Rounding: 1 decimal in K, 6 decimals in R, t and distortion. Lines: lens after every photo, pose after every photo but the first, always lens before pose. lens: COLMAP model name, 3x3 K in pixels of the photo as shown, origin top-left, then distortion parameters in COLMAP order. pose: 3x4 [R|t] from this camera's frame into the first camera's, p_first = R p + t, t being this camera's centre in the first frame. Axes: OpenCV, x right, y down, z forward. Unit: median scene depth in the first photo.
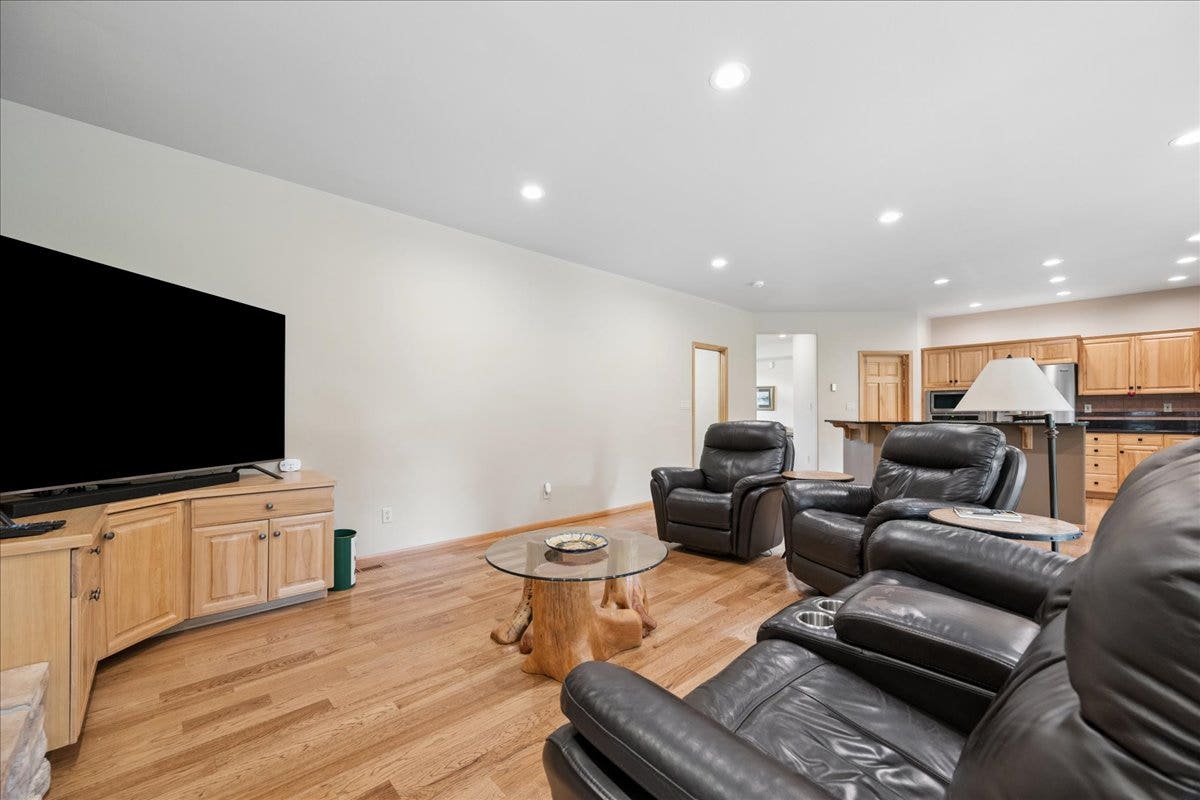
lens RADIAL K [[445.4, 0, 599.8], [0, 445.4, 413.1], [0, 0, 1]] dist [0.000655, 0.000210]
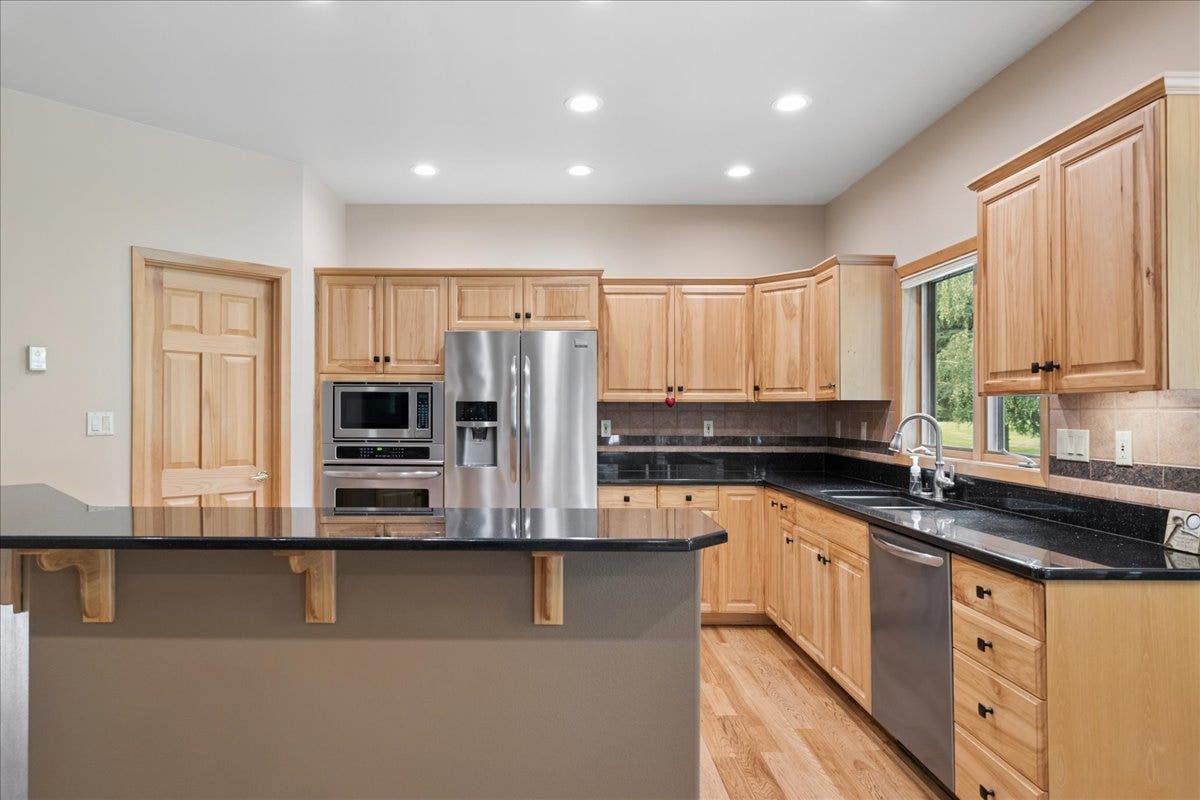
lens RADIAL K [[725.3, 0, 557.3], [0, 725.3, 404.6], [0, 0, 1]] dist [-0.002156, -0.000076]
pose [[0.659650, 0.007006, 0.751540, 0.471468], [-0.004032, 0.999975, -0.005783, -0.032207], [-0.751562, 0.000784, 0.659662, 0.524714]]
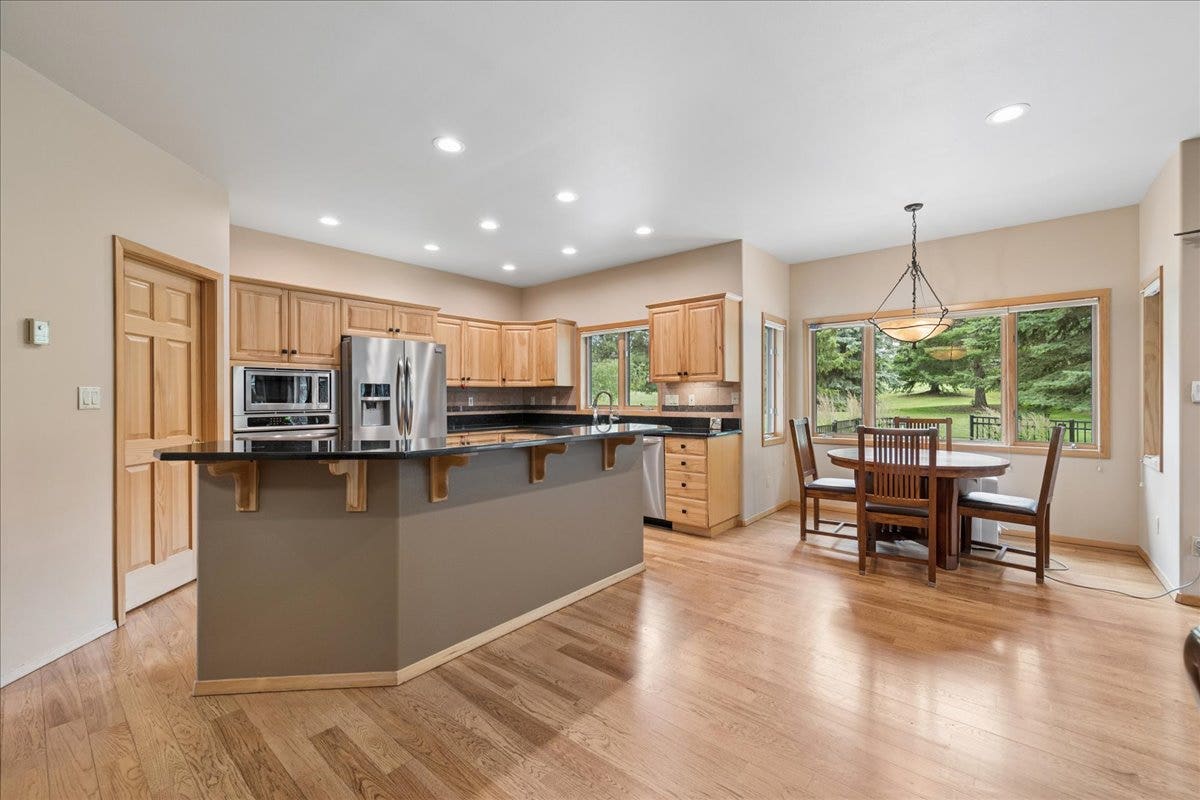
lens RADIAL K [[491.6, 0, 600.0], [0, 491.6, 400.0], [0, 0, 1]] dist [0.001113, 0.000111]
pose [[-0.151630, -0.002623, 0.988434, 0.183336], [0.003308, 0.999990, 0.003161, -0.016686], [-0.988432, 0.003749, -0.151620, 0.818110]]
